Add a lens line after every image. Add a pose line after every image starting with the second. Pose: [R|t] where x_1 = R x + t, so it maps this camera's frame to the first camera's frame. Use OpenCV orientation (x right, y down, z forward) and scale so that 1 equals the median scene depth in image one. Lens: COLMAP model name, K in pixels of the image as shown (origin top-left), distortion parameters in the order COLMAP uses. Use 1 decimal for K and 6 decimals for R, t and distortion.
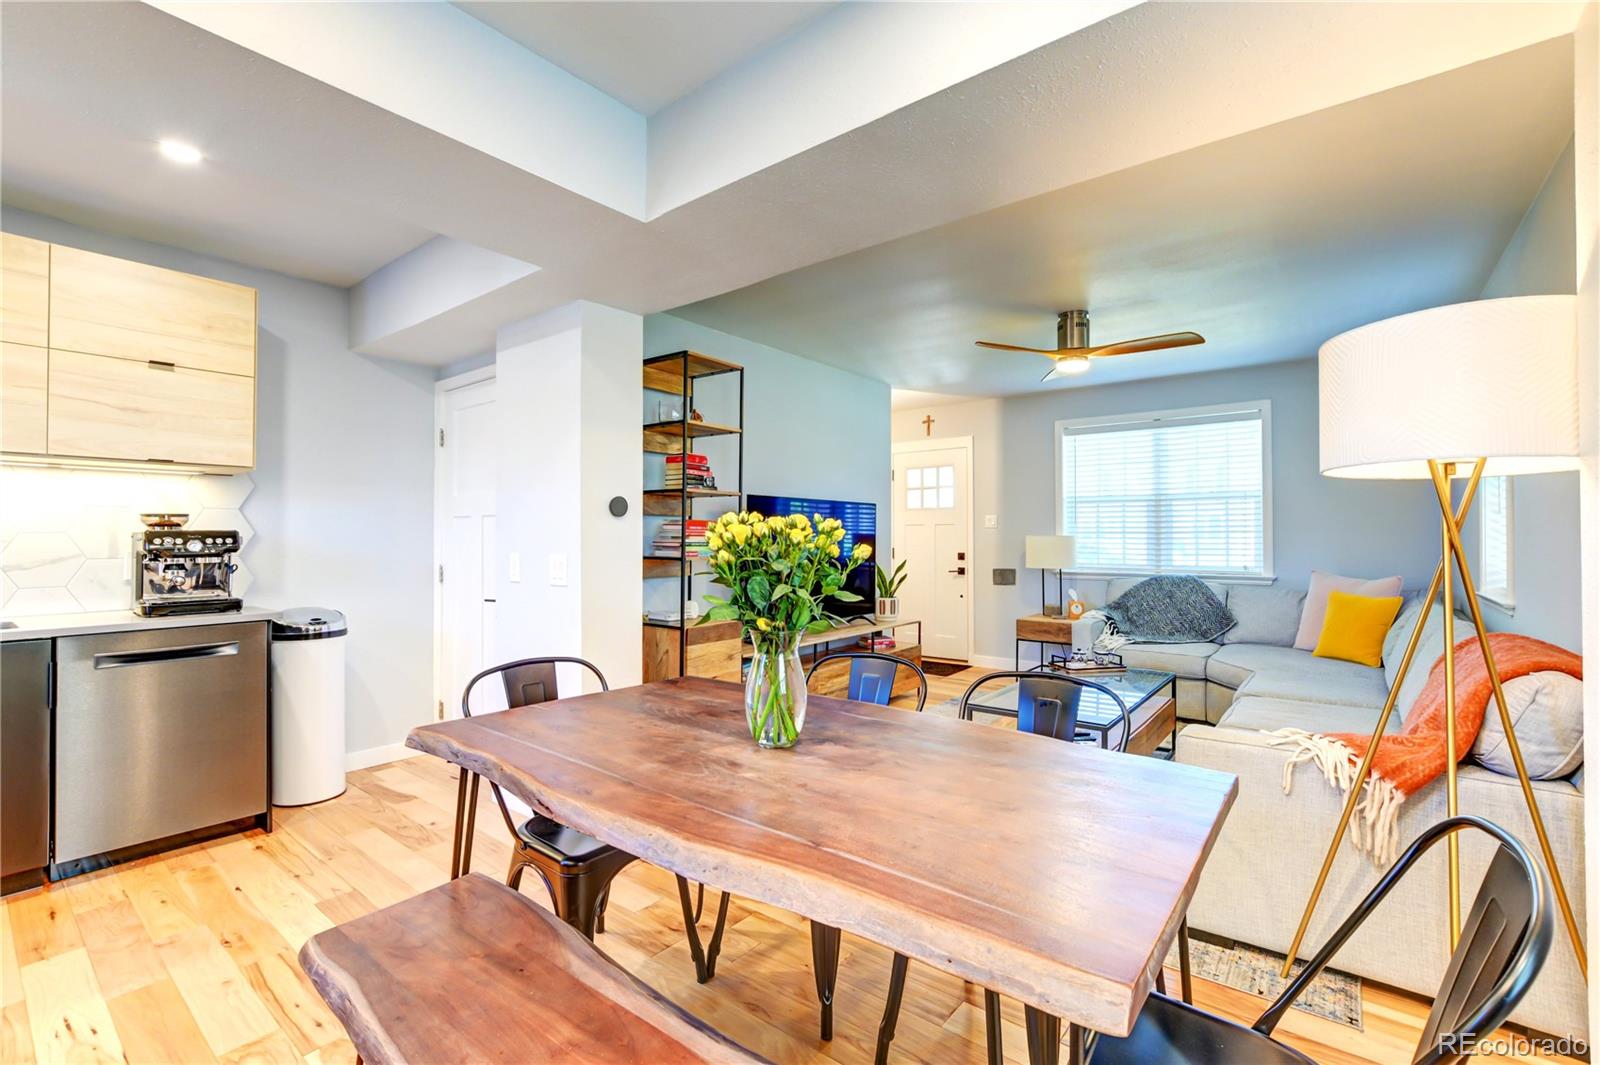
lens RADIAL K [[705.4, 0, 804.0], [0, 705.4, 525.8], [0, 0, 1]] dist [-0.012915, 0.000738]
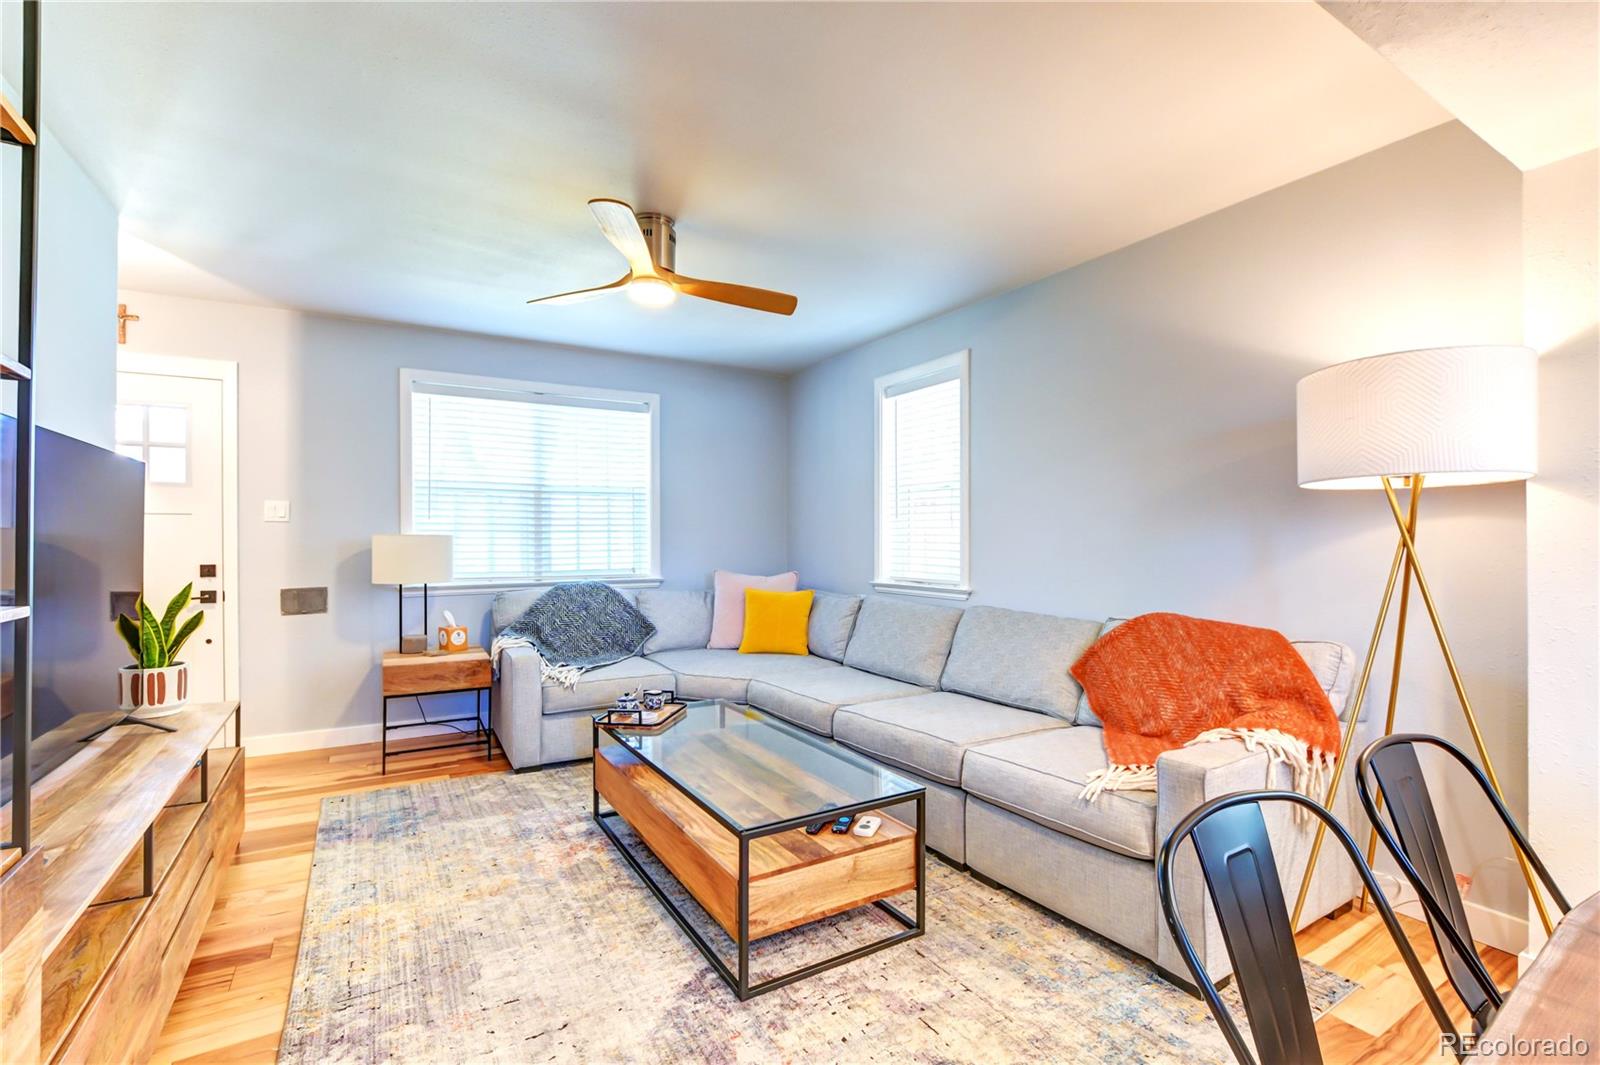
lens RADIAL K [[700.4, 0, 795.6], [0, 700.4, 536.5], [0, 0, 1]] dist [-0.034707, 0.000379]
pose [[0.354590, 0.001538, 0.935021, -0.307481], [-0.014785, 0.999883, 0.003962, 0.015788], [-0.934905, -0.015229, 0.354571, 0.888178]]
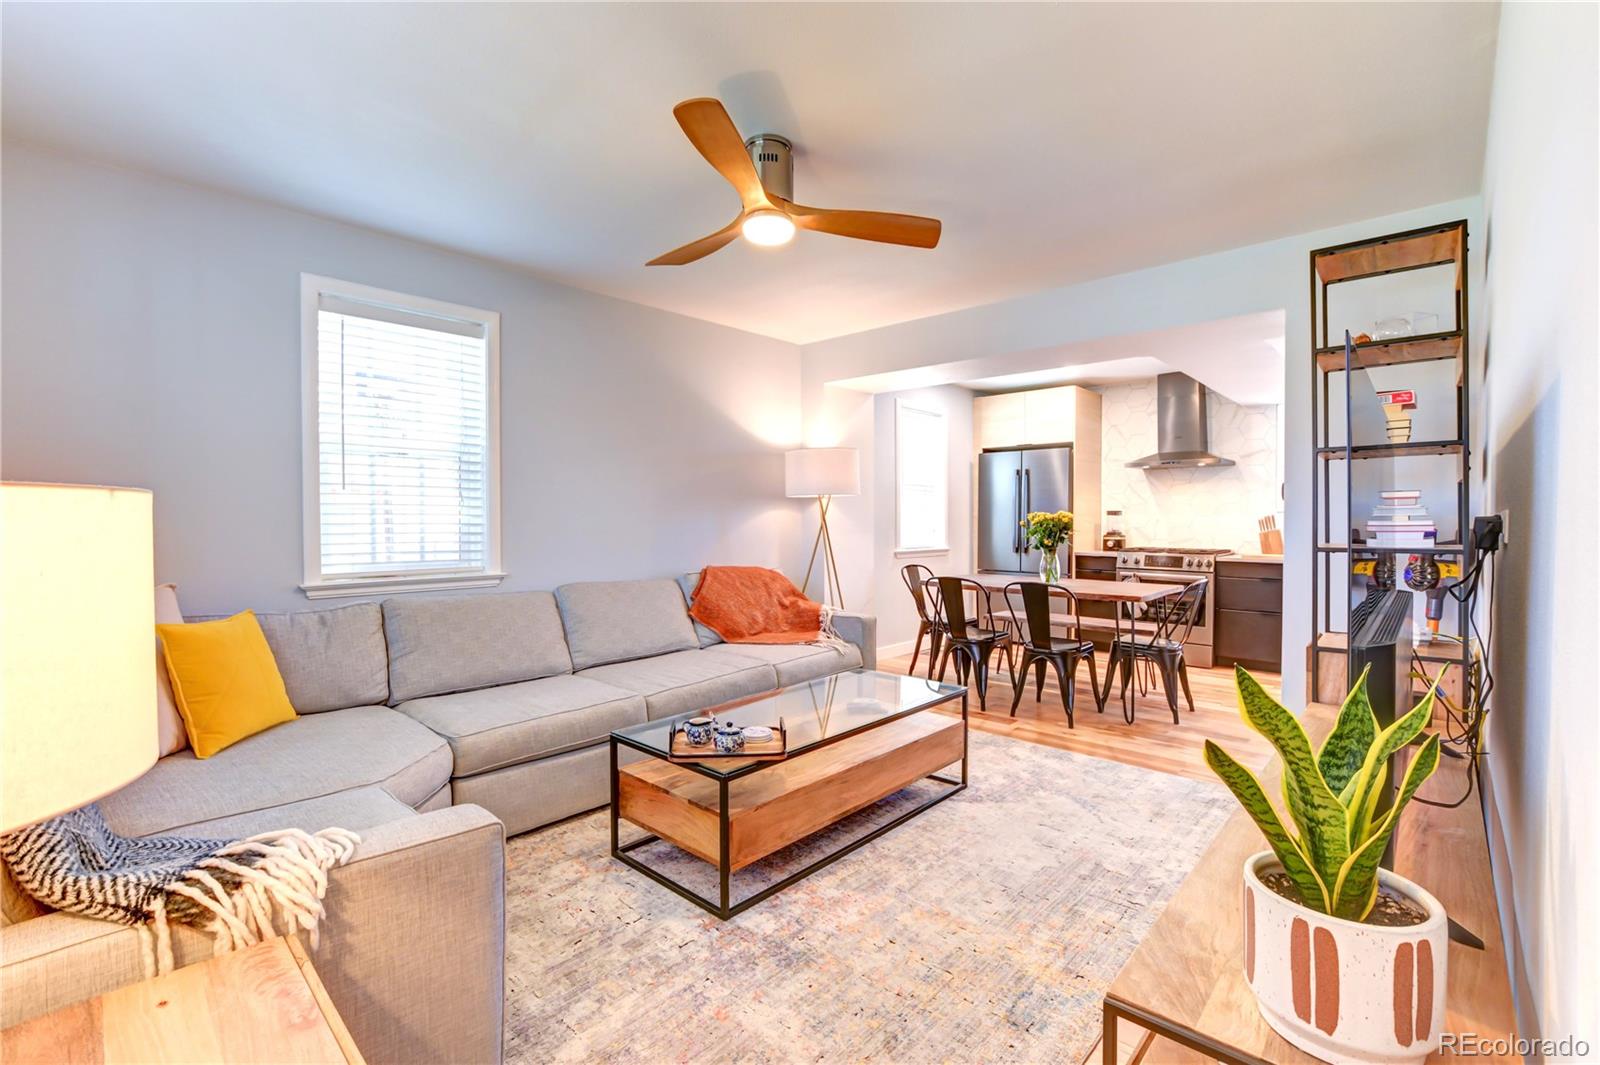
lens RADIAL K [[722.4, 0, 806.8], [0, 722.4, 525.1], [0, 0, 1]] dist [-0.013773, 0.001006]
pose [[-0.997587, -0.000246, 0.069430, 0.424220], [-0.001048, 0.999933, -0.011513, 0.046218], [-0.069423, -0.011558, -0.997520, 2.276851]]
